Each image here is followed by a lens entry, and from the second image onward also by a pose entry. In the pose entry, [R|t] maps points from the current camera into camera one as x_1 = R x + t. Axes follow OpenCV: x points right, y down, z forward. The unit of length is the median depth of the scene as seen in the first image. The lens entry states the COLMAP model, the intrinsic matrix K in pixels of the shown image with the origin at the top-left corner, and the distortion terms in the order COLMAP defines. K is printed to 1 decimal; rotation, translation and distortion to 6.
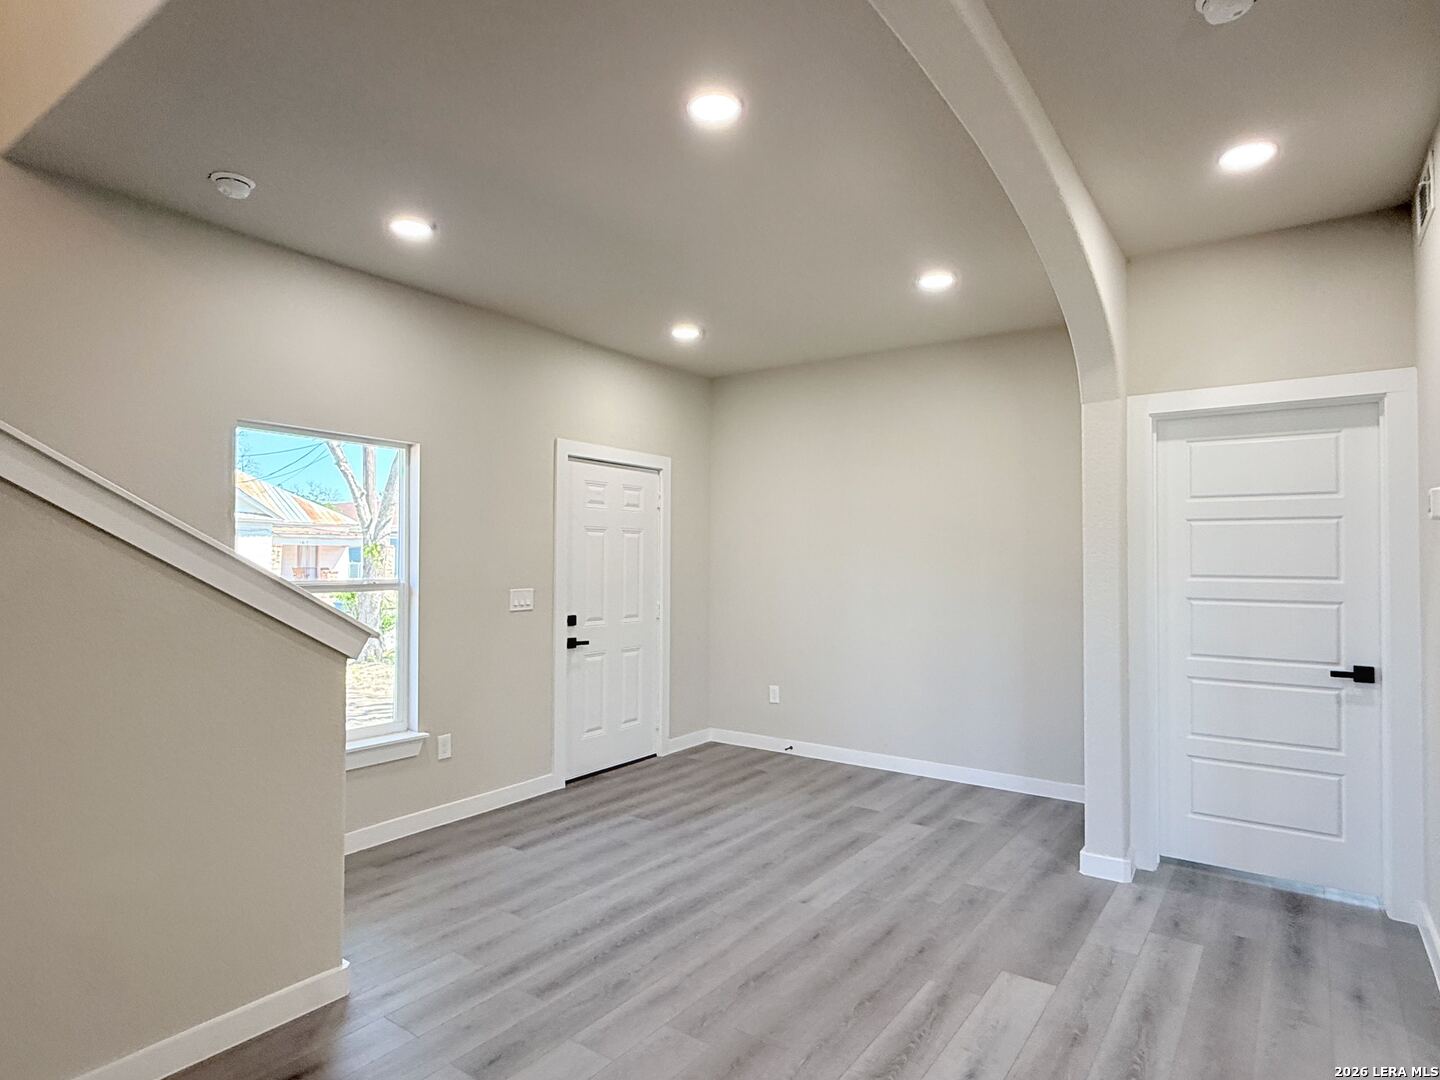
lens RADIAL K [[792.4, 0, 720.0], [0, 792.4, 540.0], [0, 0, 1]] dist [0.000251, 0.000949]
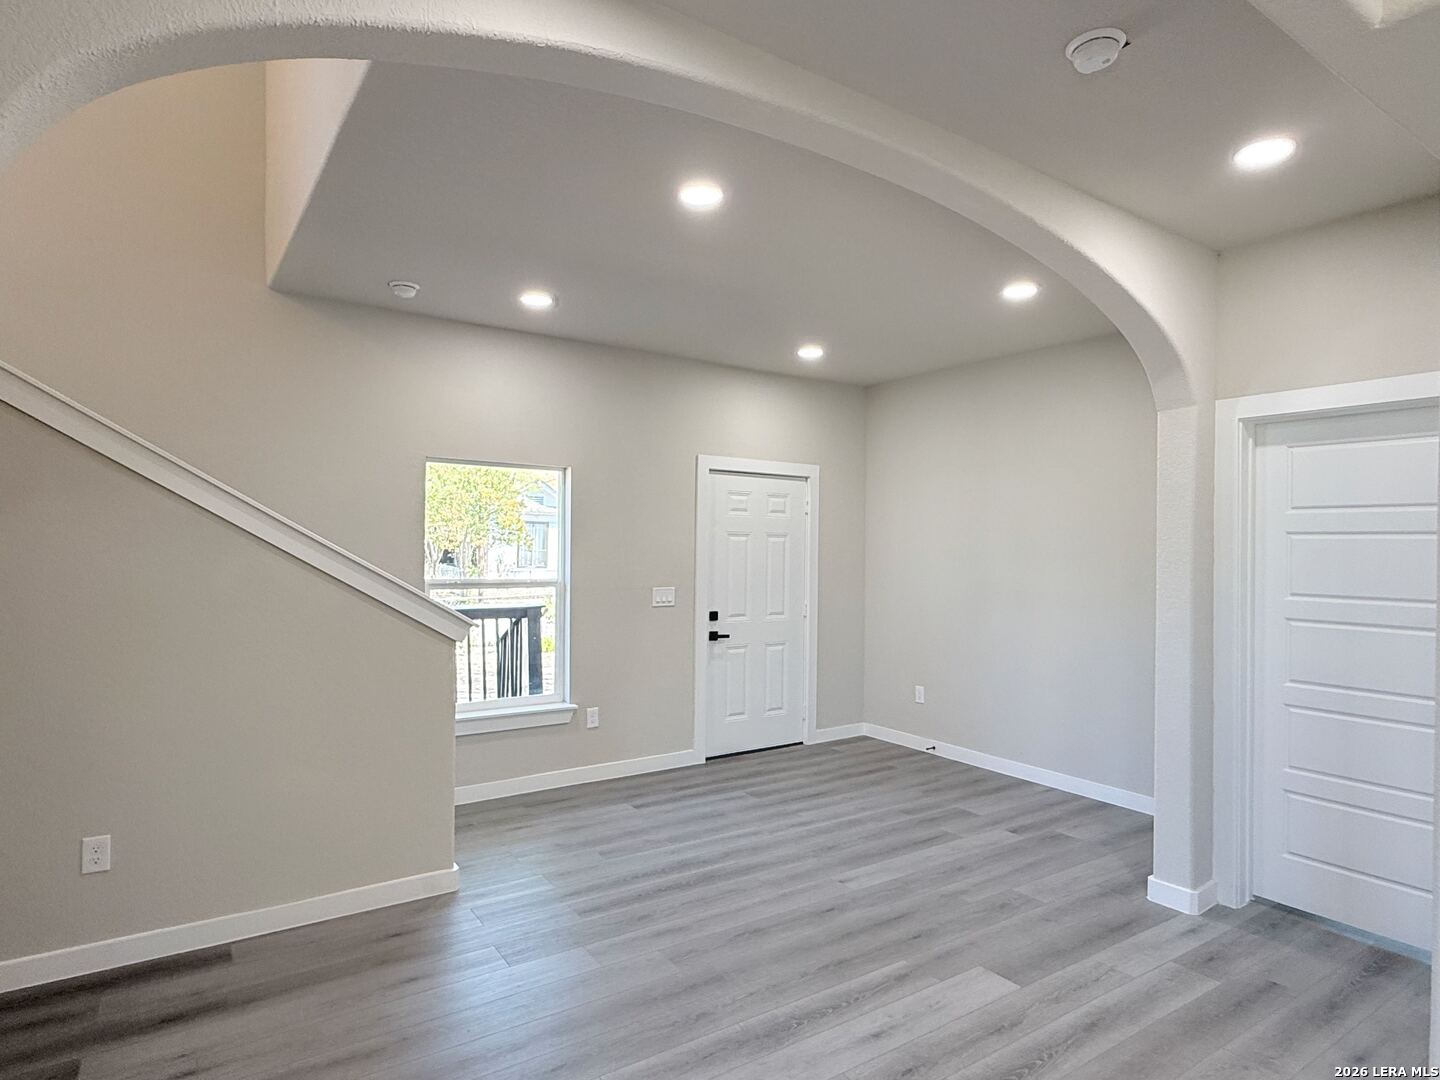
lens RADIAL K [[792.4, 0, 720.0], [0, 792.4, 540.0], [0, 0, 1]] dist [0.000251, 0.000949]
pose [[0.942222, 0.004400, -0.334959, 0.244316], [-0.000458, 0.999930, 0.011847, -0.024144], [0.334987, -0.011009, 0.942158, -0.069510]]
